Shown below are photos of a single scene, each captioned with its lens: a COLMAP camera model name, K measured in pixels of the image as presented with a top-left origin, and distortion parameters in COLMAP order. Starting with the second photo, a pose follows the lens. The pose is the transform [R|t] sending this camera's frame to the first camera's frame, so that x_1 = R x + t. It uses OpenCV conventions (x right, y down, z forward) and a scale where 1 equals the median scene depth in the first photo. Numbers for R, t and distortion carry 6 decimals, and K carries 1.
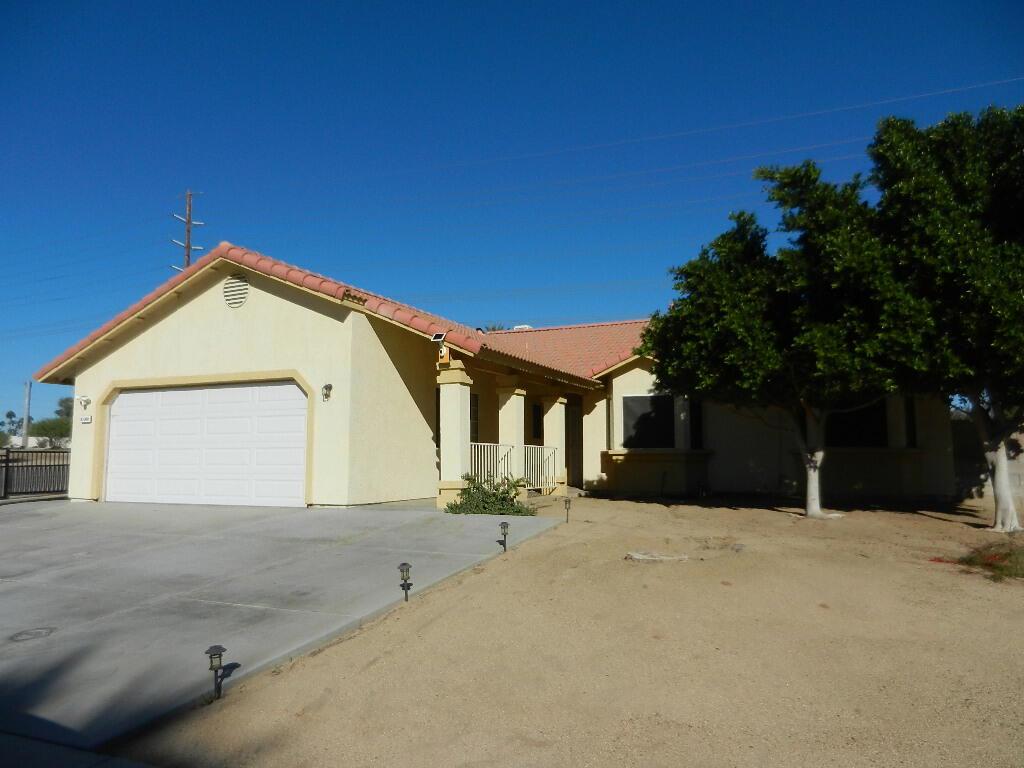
lens RADIAL K [[752.1, 0, 512.0], [0, 752.1, 384.0], [0, 0, 1]] dist [0.001369, 0.000547]
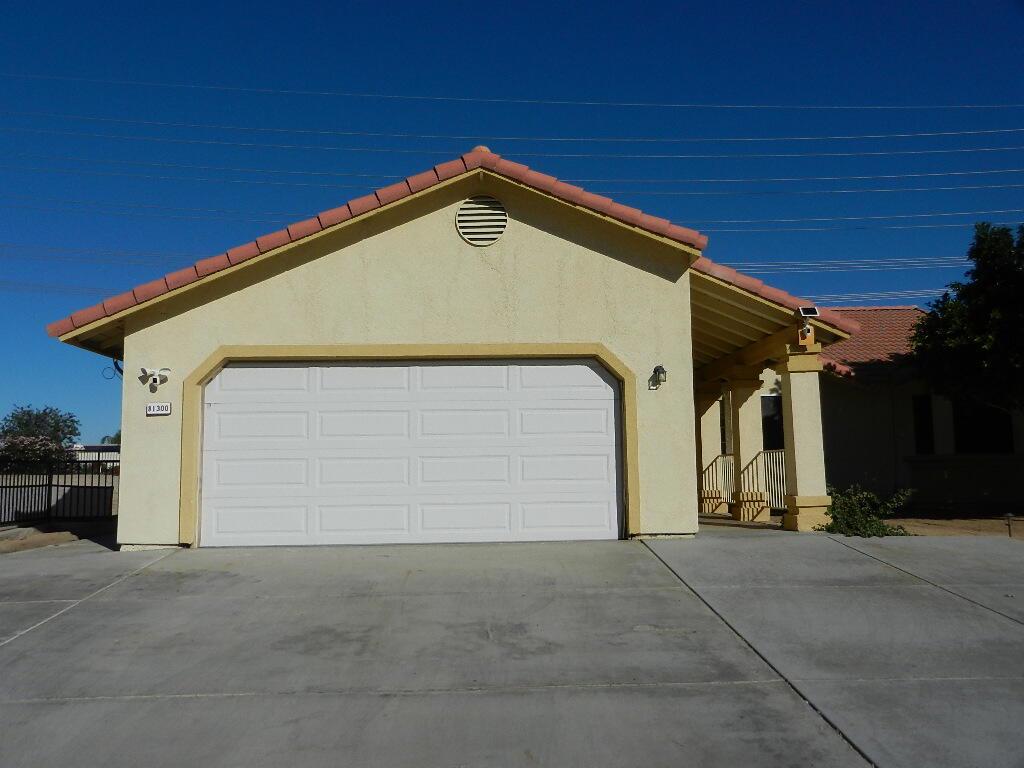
lens RADIAL K [[865.5, 0, 512.0], [0, 865.5, 384.0], [0, 0, 1]] dist [-0.007333, -0.000846]
pose [[0.891355, 0.032972, 0.452105, -0.639291], [-0.031069, 0.999450, -0.011637, 0.026866], [-0.452240, -0.003674, 0.891889, 0.279403]]
